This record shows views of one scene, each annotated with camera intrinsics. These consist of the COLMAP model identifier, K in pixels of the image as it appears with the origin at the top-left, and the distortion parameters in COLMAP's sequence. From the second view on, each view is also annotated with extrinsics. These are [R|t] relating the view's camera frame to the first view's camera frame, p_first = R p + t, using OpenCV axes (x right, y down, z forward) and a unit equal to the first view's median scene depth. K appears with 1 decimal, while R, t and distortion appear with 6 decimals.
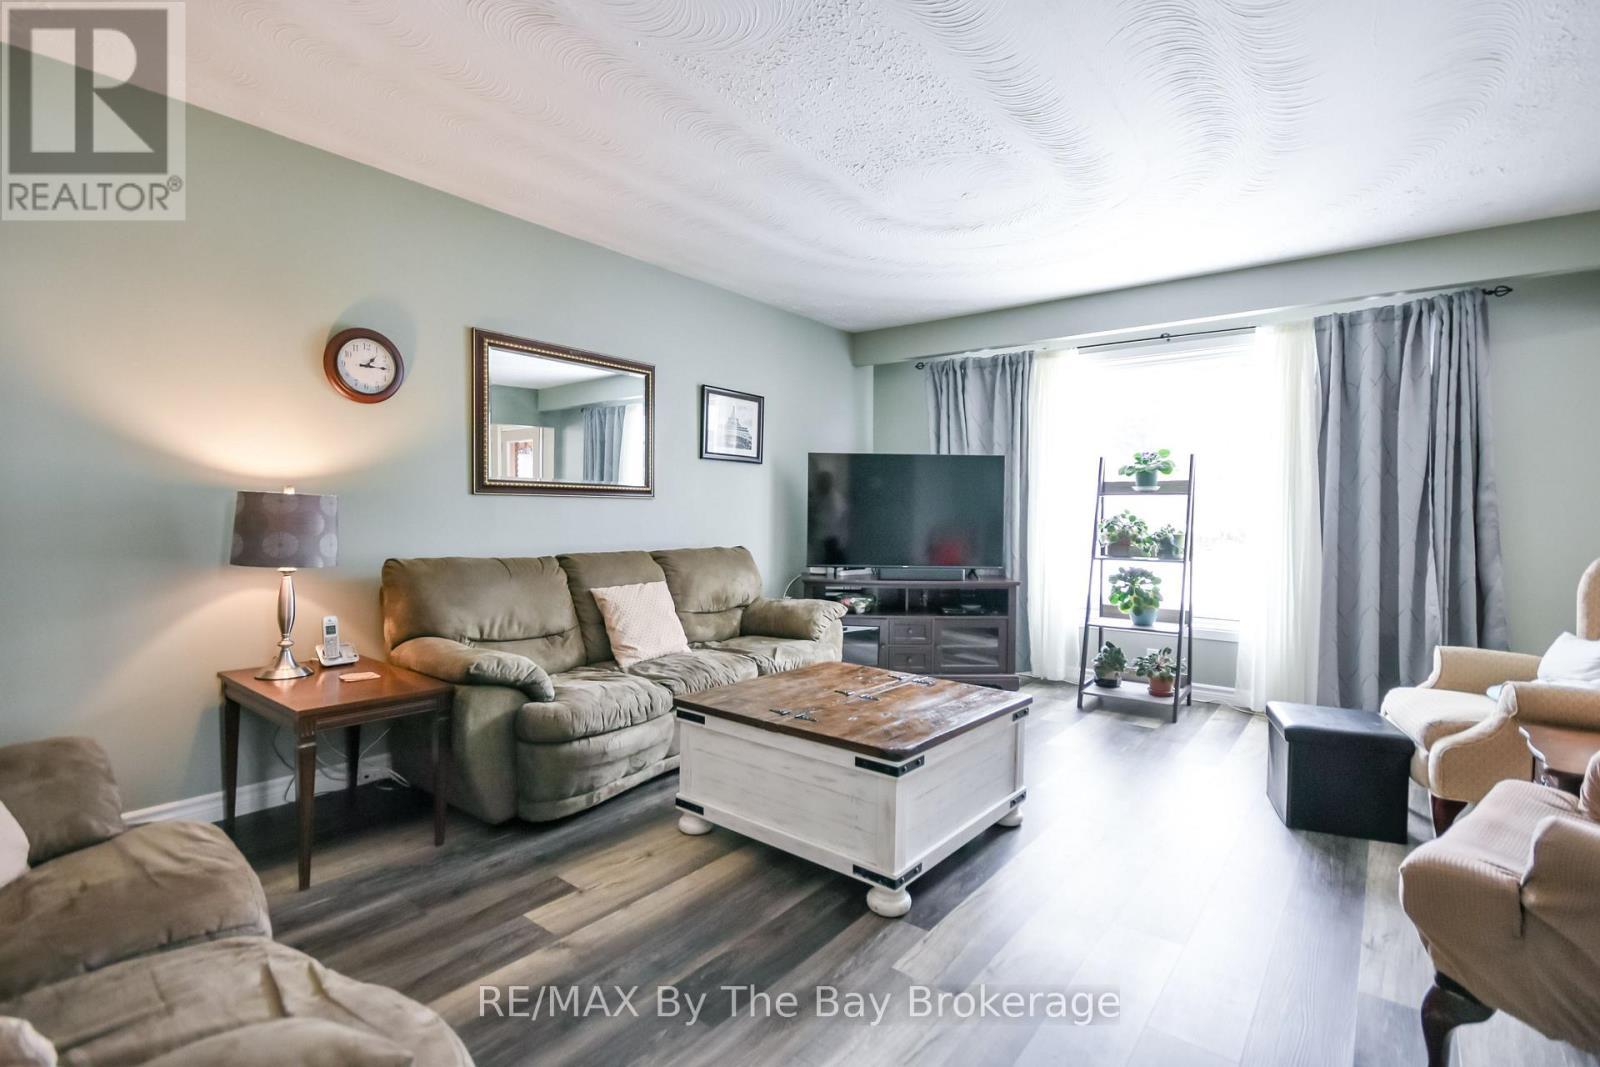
lens RADIAL K [[744.1, 0, 799.8], [0, 744.1, 529.2], [0, 0, 1]] dist [0.003132, -0.011994]
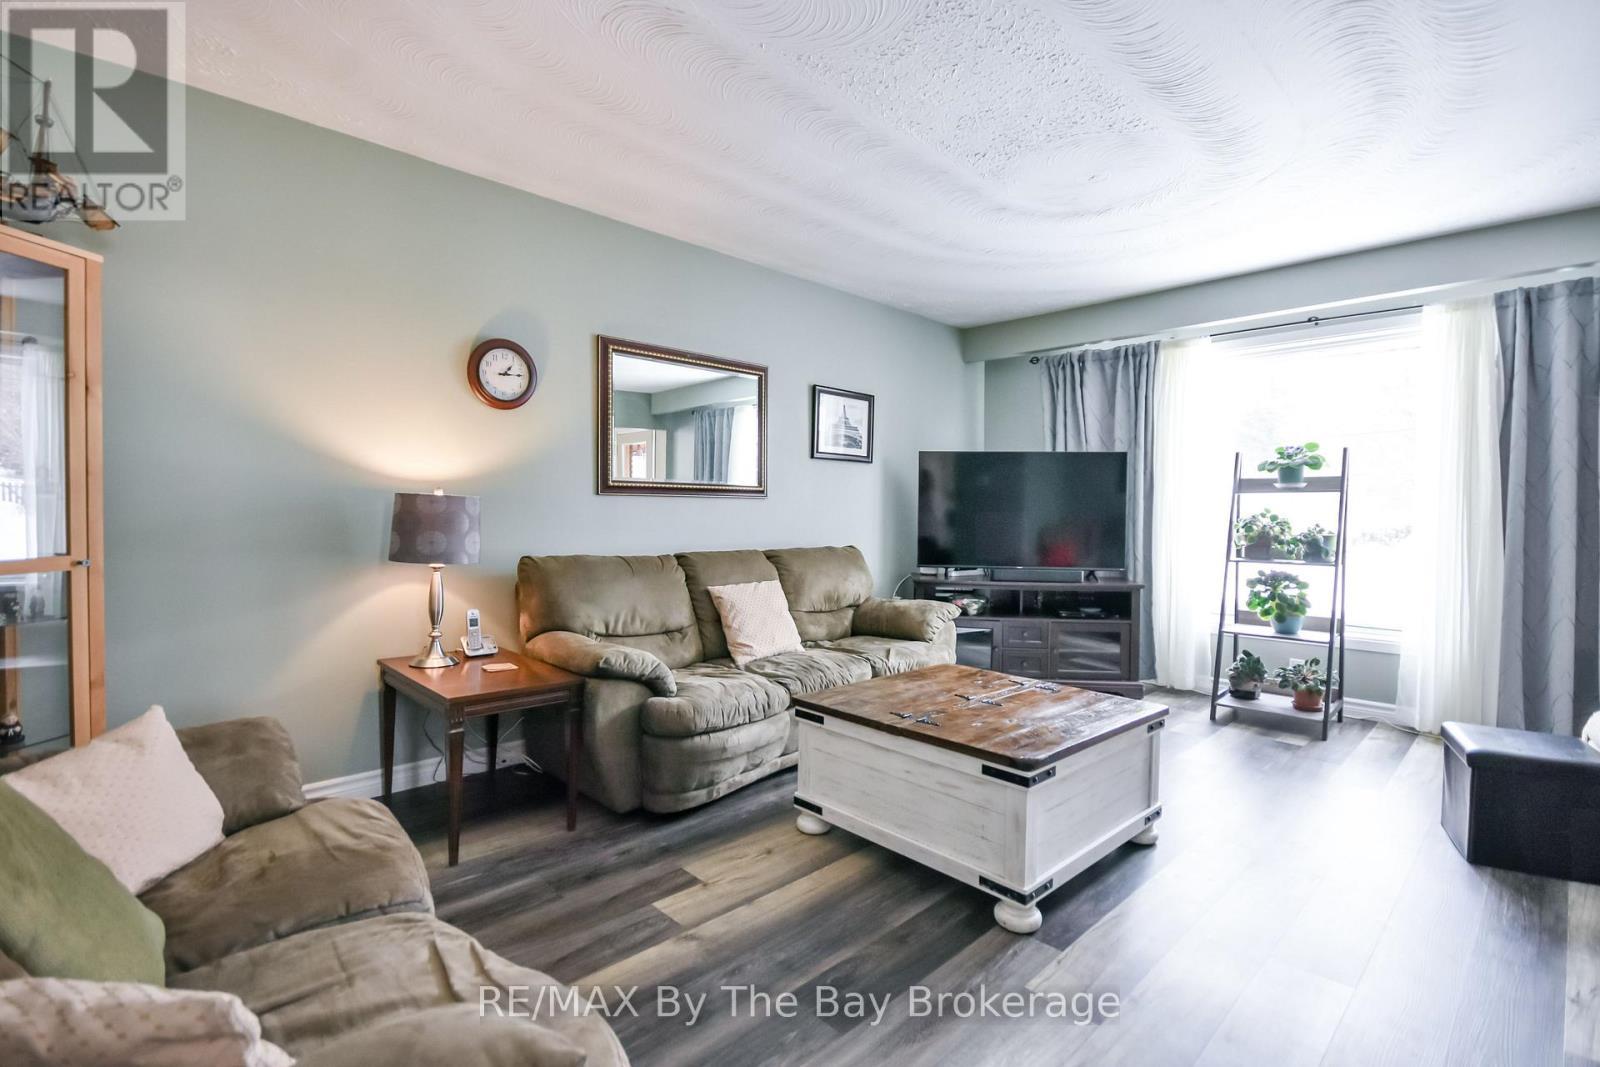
lens RADIAL K [[739.5, 0, 794.8], [0, 739.5, 528.9], [0, 0, 1]] dist [-0.002611, -0.007617]
pose [[0.990357, 0.001788, -0.138531, -0.026681], [-0.001741, 0.999998, 0.000464, -0.000167], [0.138531, -0.000219, 0.990358, 0.012985]]
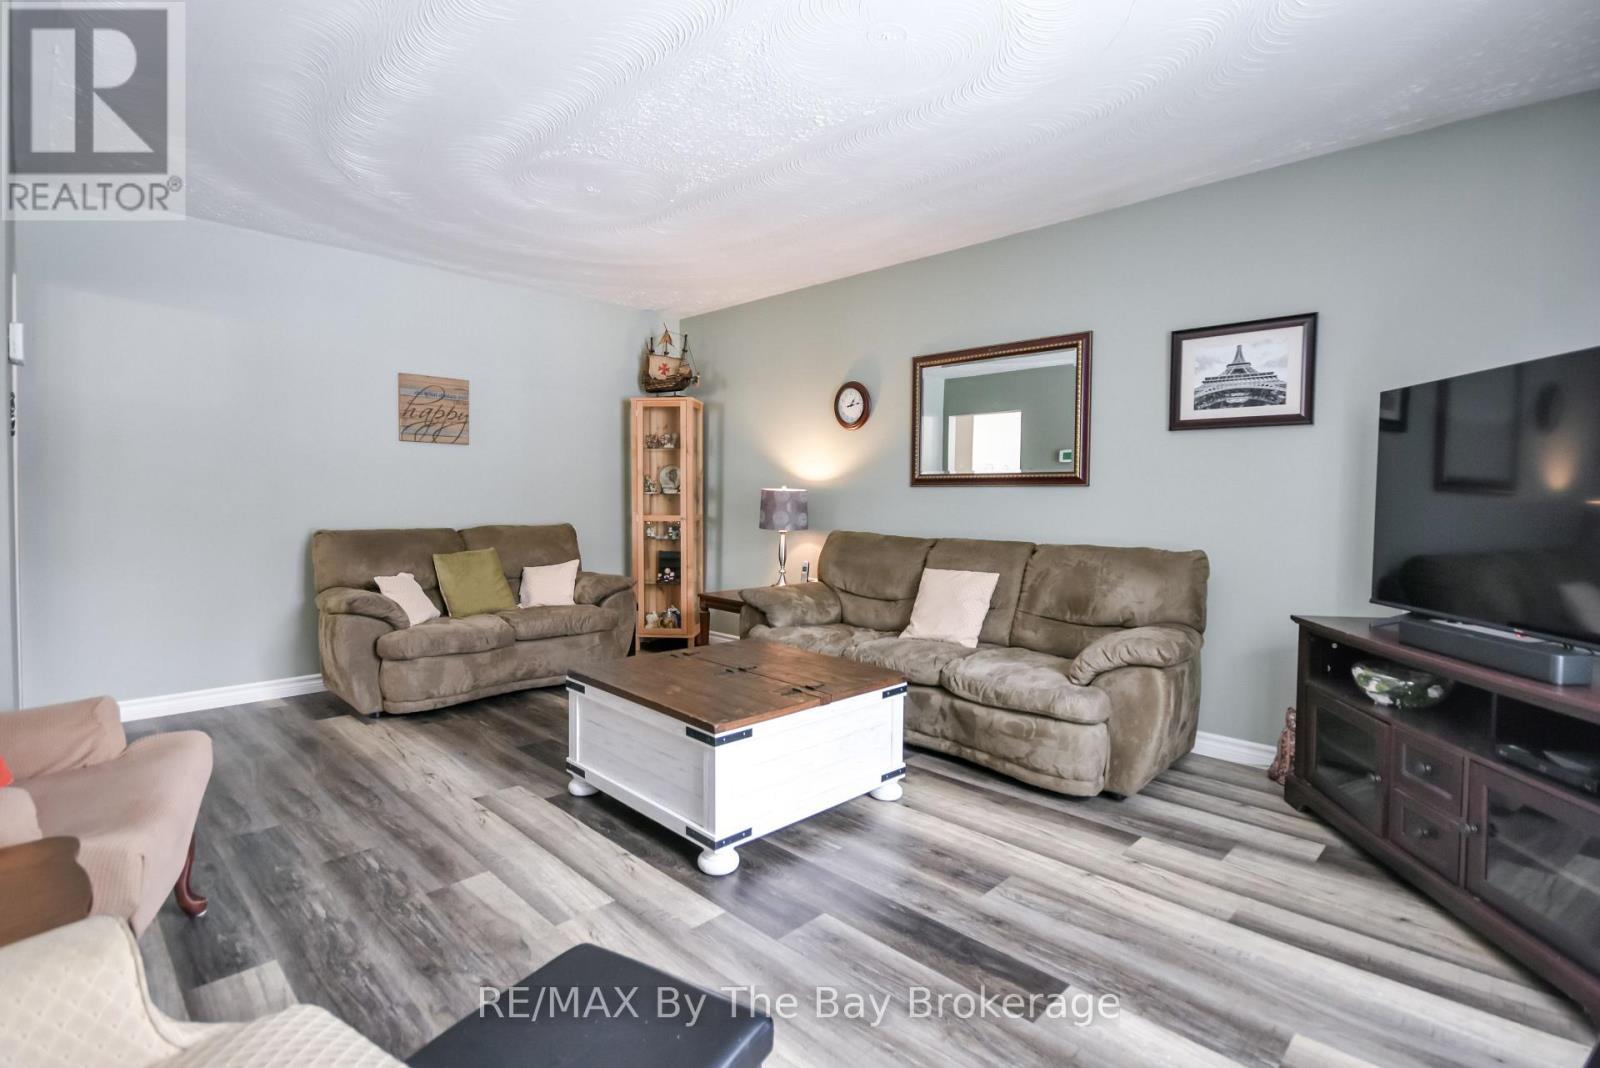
lens RADIAL K [[744.1, 0, 799.8], [0, 744.1, 529.7], [0, 0, 1]] dist [0.003132, -0.011994]
pose [[-0.097056, 0.027491, -0.994899, 1.062849], [-0.036526, 0.998847, 0.031163, -0.008207], [0.994608, 0.039364, -0.095940, 1.142787]]
